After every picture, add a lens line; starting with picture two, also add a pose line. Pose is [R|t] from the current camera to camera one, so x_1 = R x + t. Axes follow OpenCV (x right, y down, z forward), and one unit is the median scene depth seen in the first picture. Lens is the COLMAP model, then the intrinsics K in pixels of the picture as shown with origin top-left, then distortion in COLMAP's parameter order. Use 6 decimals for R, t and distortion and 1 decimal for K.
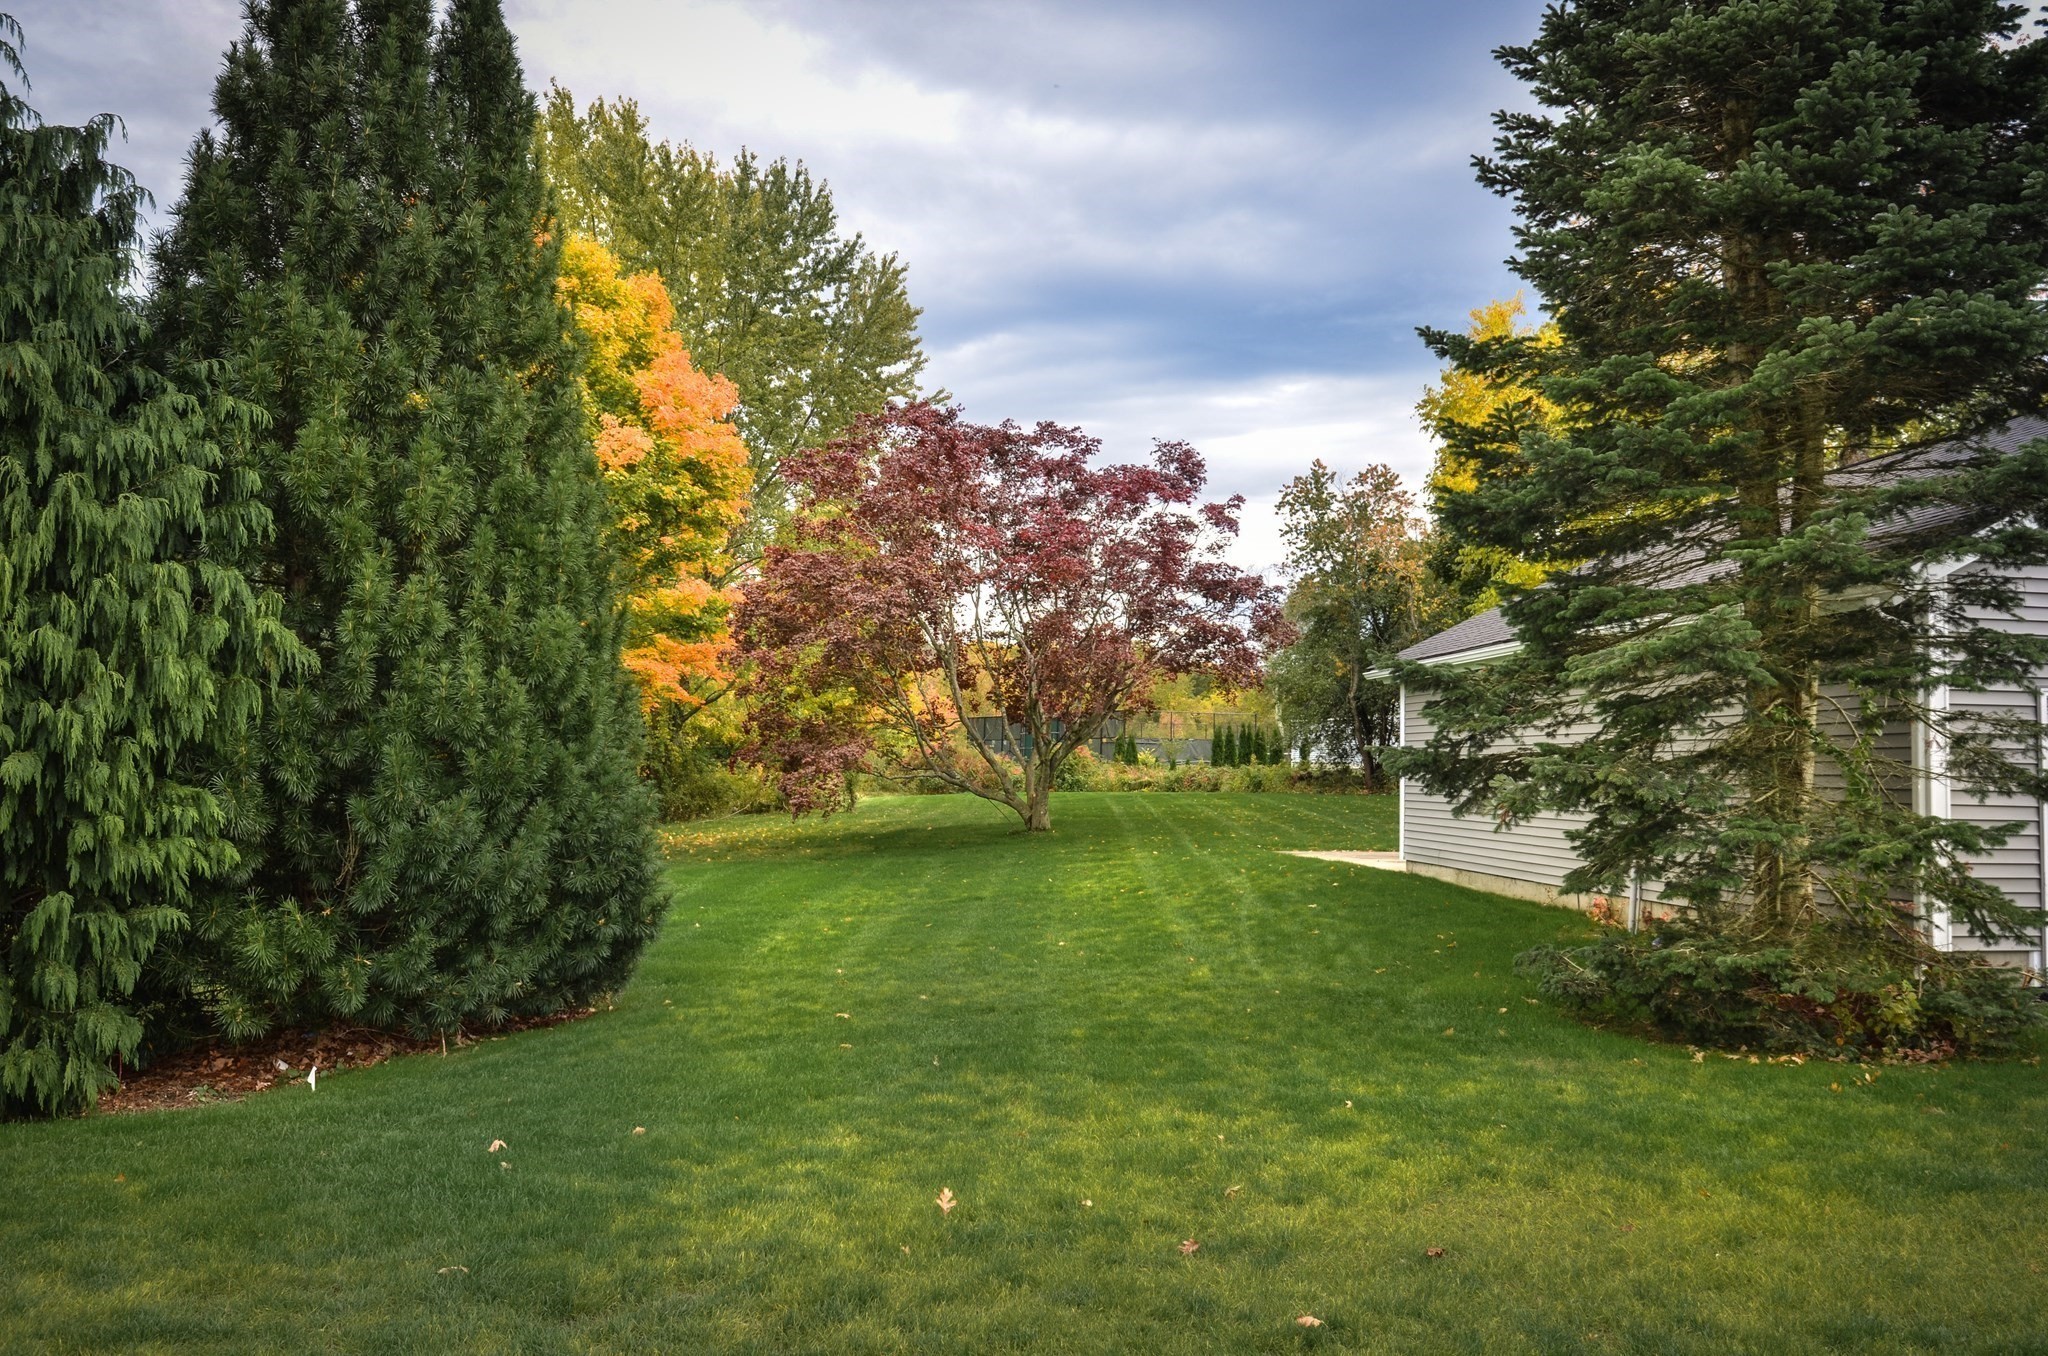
lens RADIAL K [[1435.7, 0, 1010.6], [0, 1435.7, 703.3], [0, 0, 1]] dist [0.010710, -0.050211]
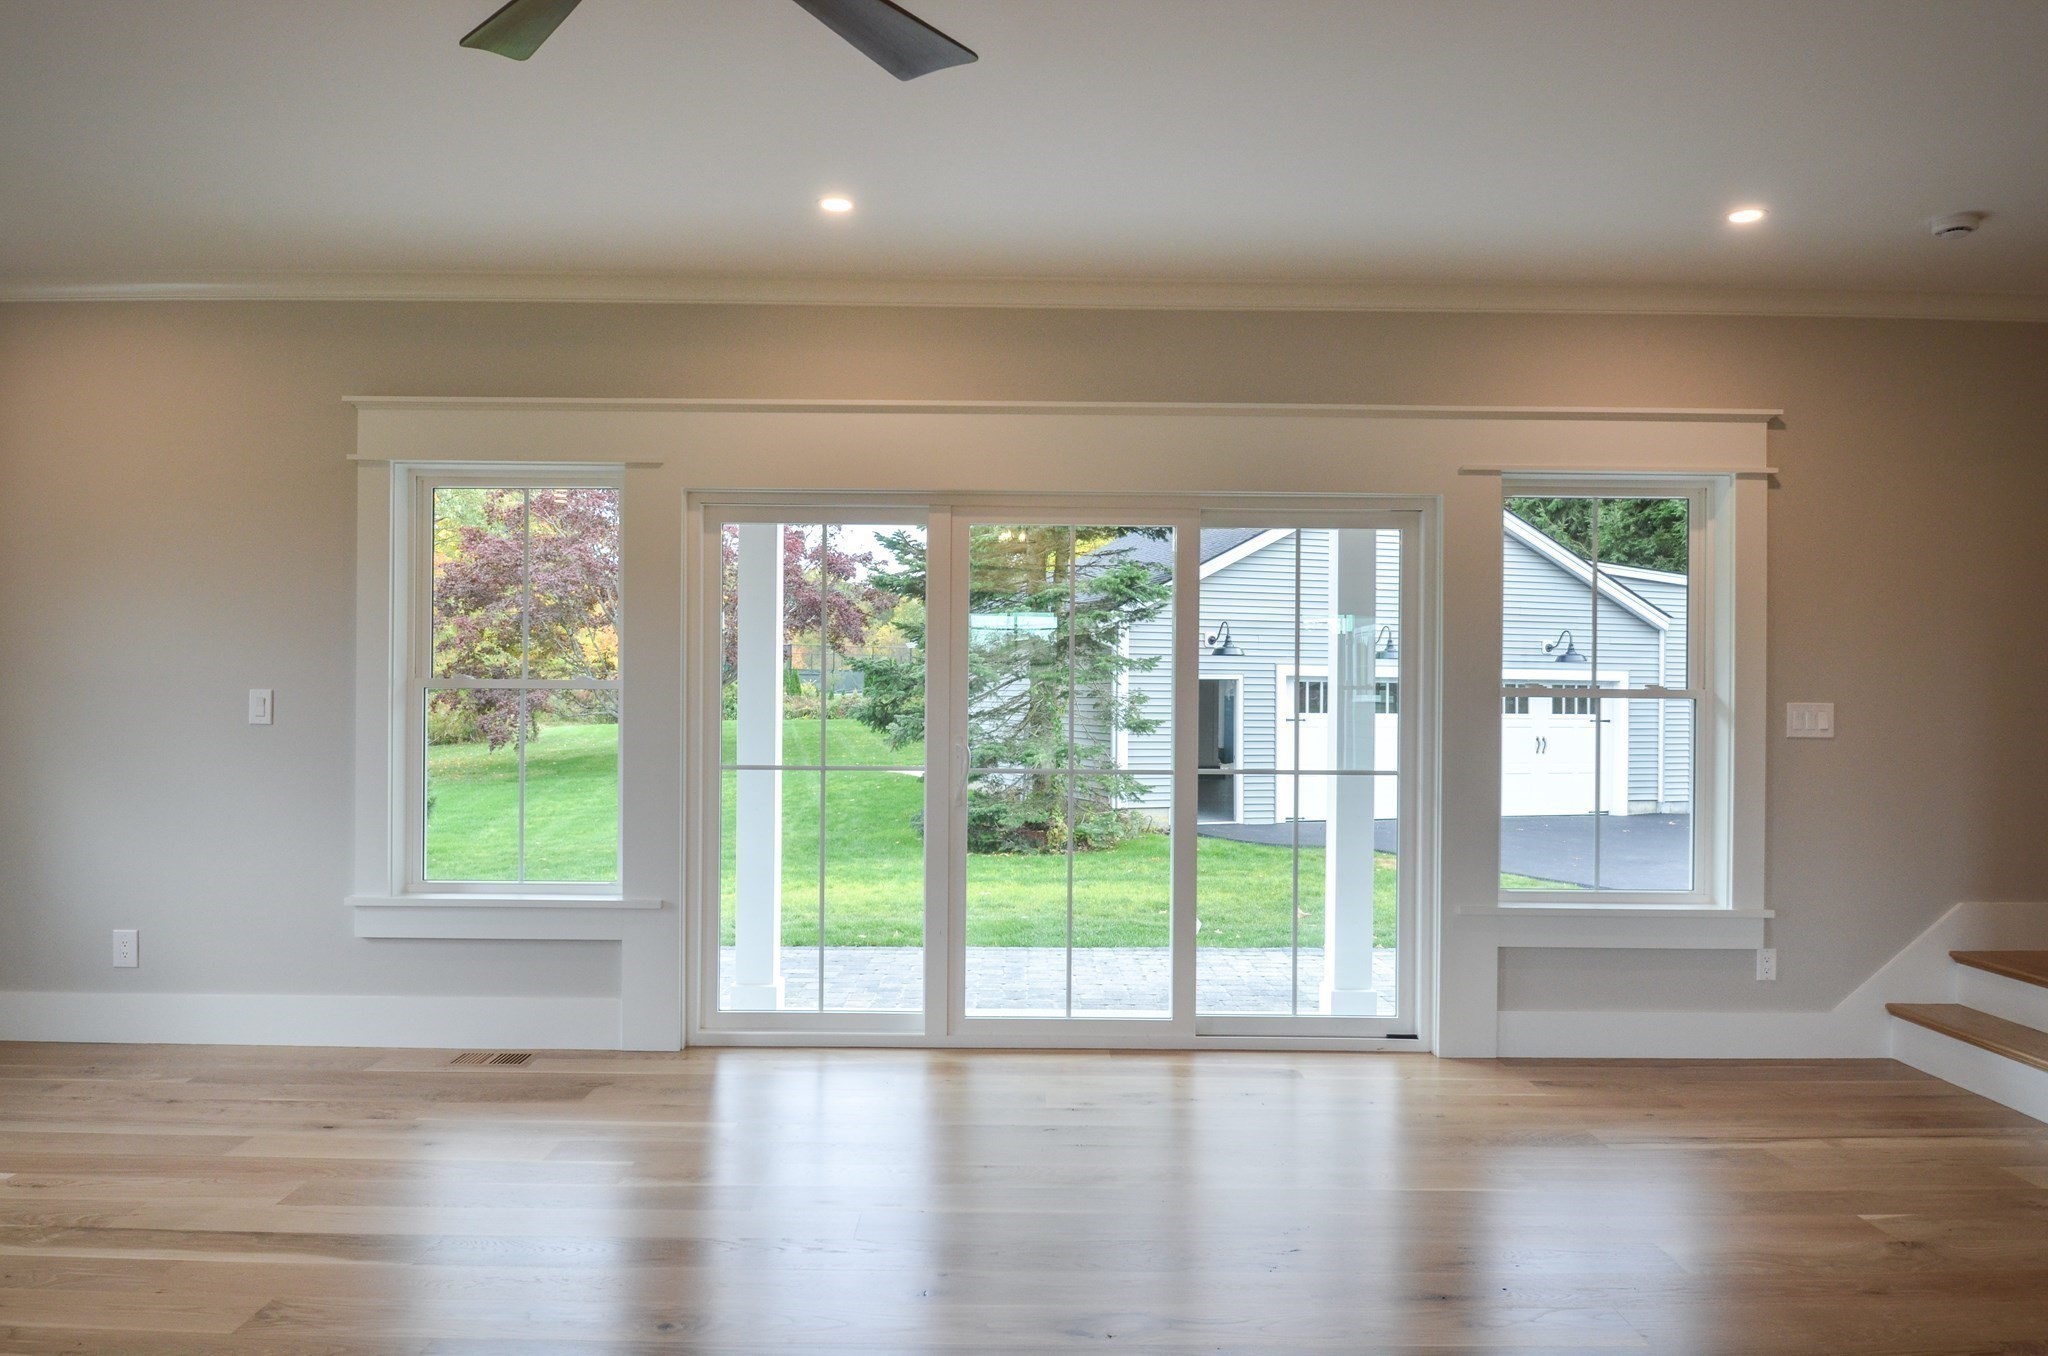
lens RADIAL K [[1435.7, 0, 1010.6], [0, 1435.7, 703.3], [0, 0, 1]] dist [0.010710, -0.050211]
pose [[0.977158, -0.011313, 0.212215, 0.076946], [-0.000282, 0.998512, 0.054530, -0.077943], [-0.212516, -0.053345, 0.975700, -0.879147]]
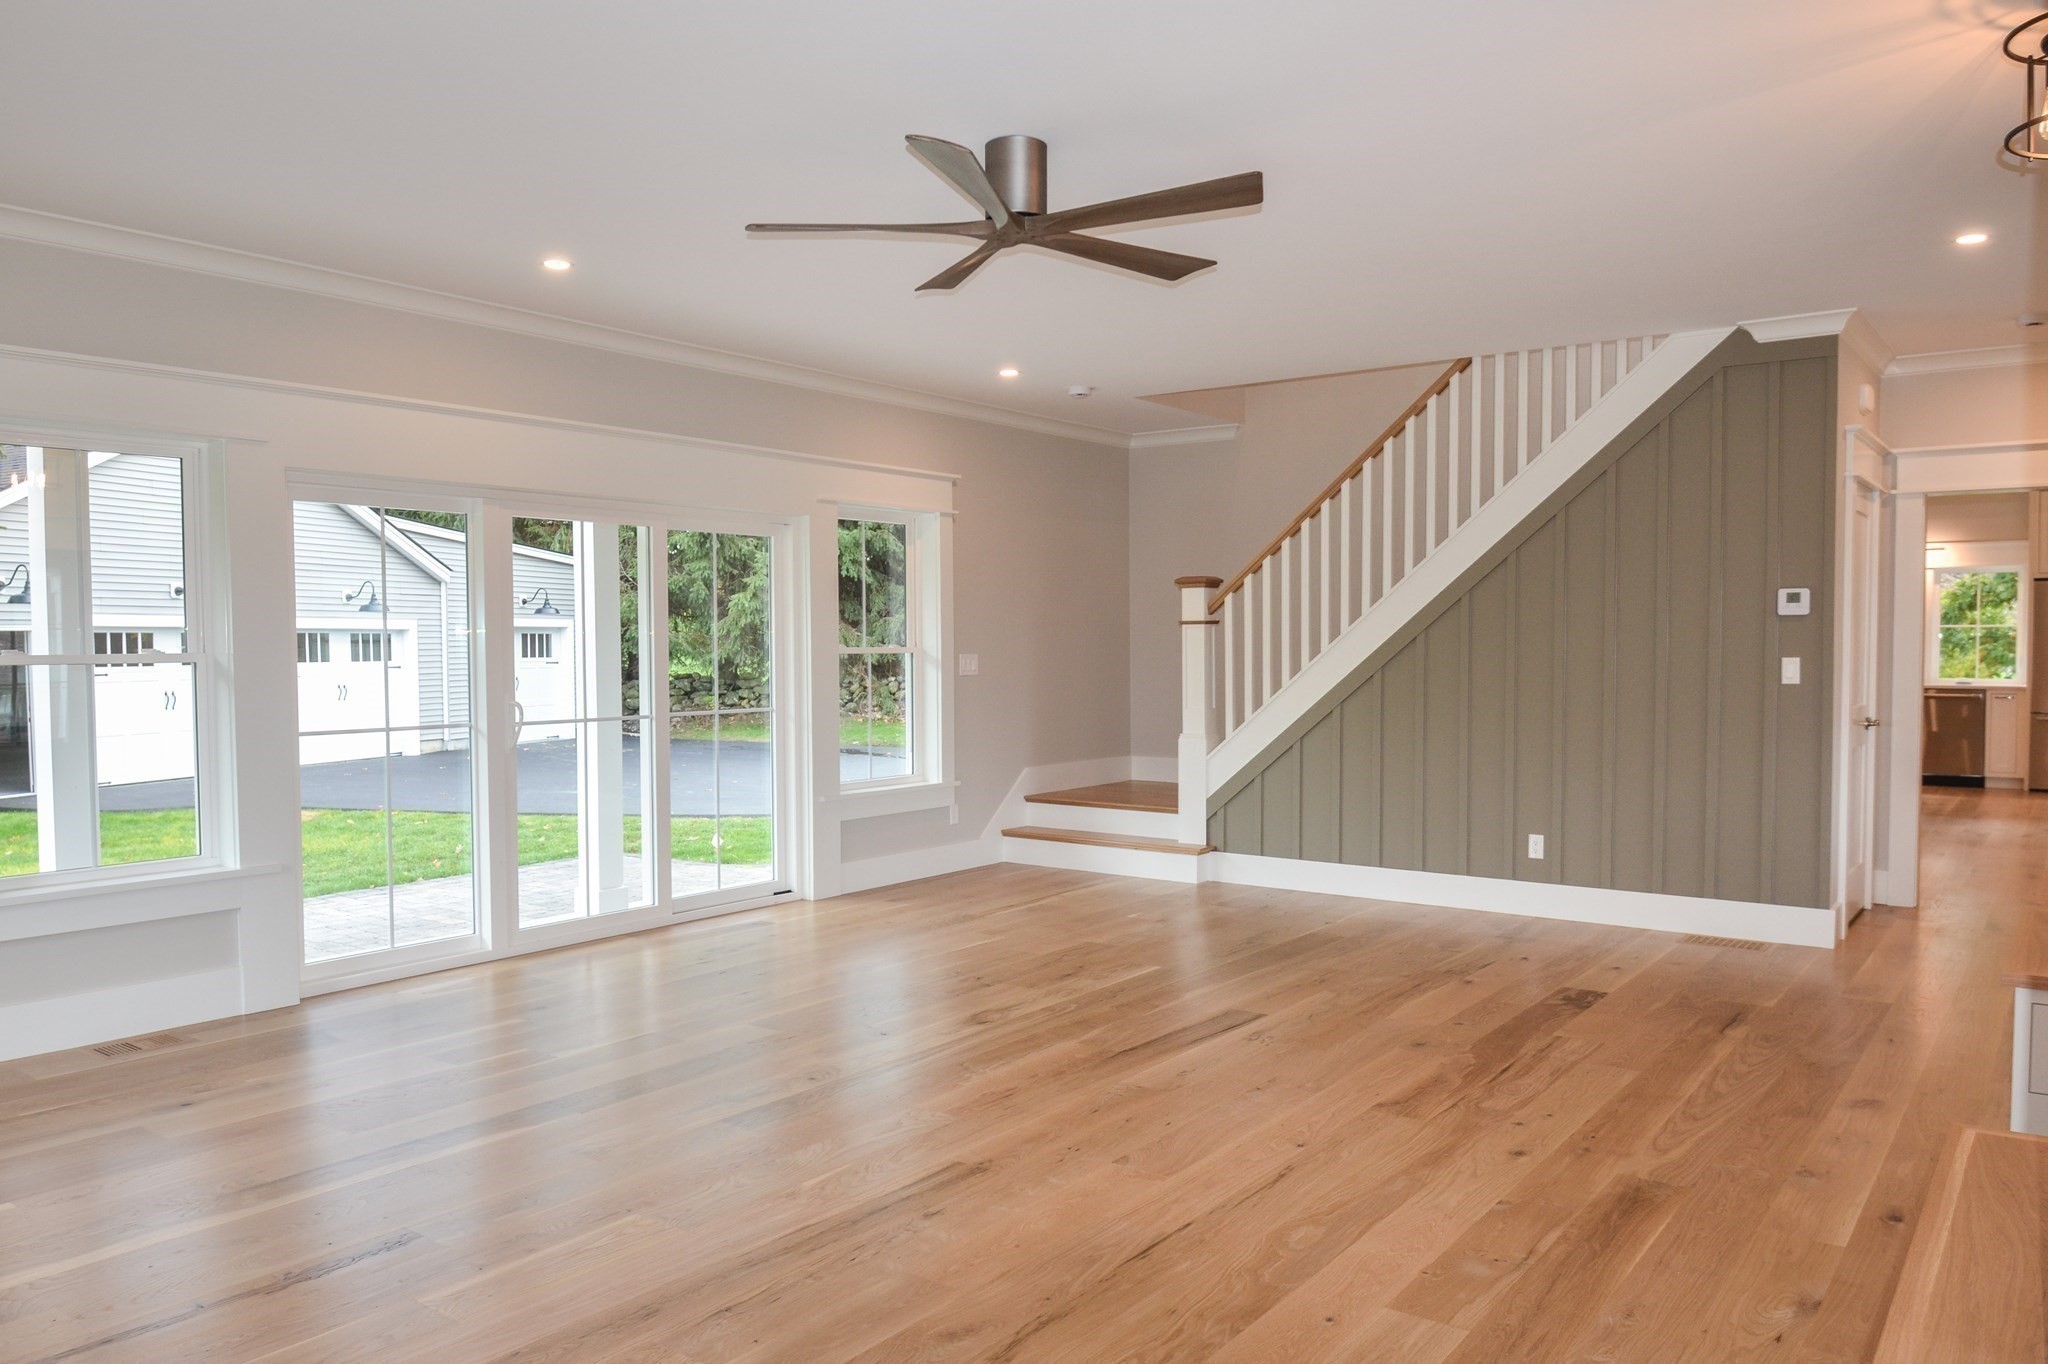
lens RADIAL K [[1469.3, 0, 1011.0], [0, 1469.3, 694.7], [0, 0, 1]] dist [-0.005212, -0.009876]
pose [[0.421997, -0.052874, 0.905054, -0.300853], [-0.030803, 0.996885, 0.072602, -0.089904], [-0.906074, -0.058516, 0.419053, -0.829283]]
